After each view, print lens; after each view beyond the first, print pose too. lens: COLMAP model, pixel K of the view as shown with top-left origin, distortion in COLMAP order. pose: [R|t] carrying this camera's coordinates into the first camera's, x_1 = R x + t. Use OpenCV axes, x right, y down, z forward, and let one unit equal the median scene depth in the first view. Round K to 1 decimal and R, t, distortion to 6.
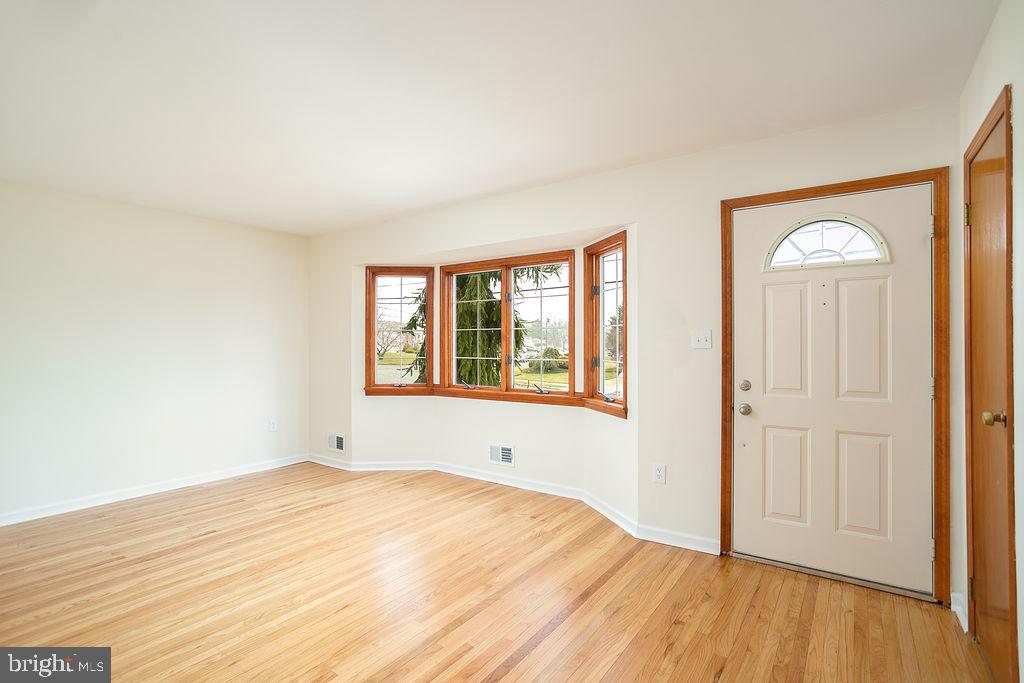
lens RADIAL K [[498.8, 0, 507.6], [0, 498.8, 337.9], [0, 0, 1]] dist [-0.057885, 0.032537]
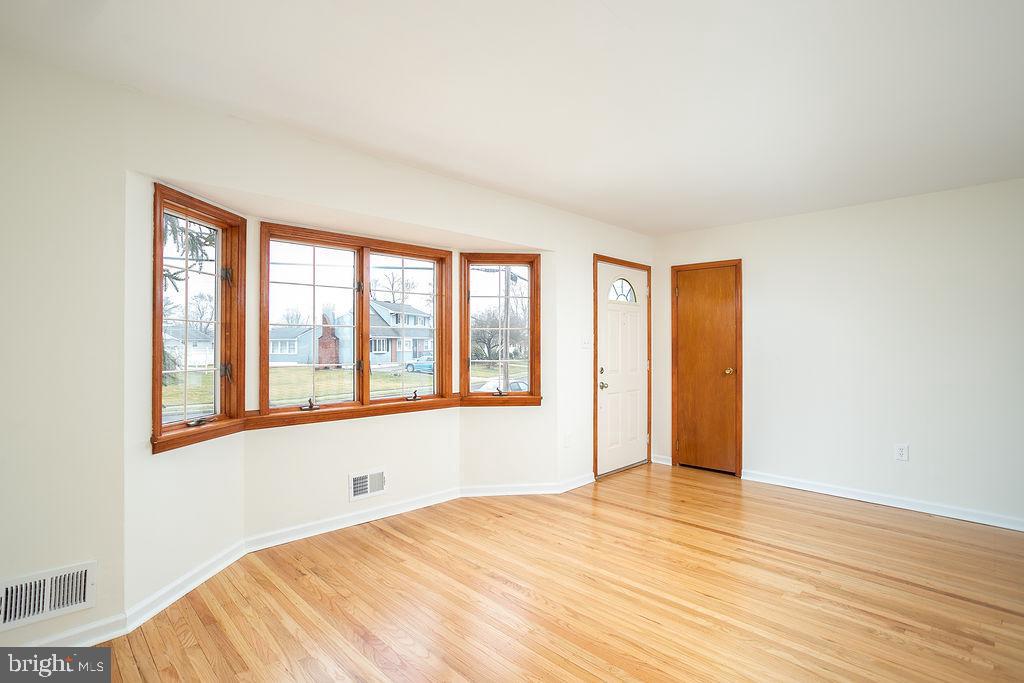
lens RADIAL K [[484.6, 0, 507.3], [0, 484.6, 339.0], [0, 0, 1]] dist [-0.033370, -0.000150]
pose [[0.191575, 0.018910, 0.981296, -0.900274], [-0.002227, 0.999820, -0.018832, 0.019505], [-0.981475, 0.001423, 0.191583, 0.783013]]
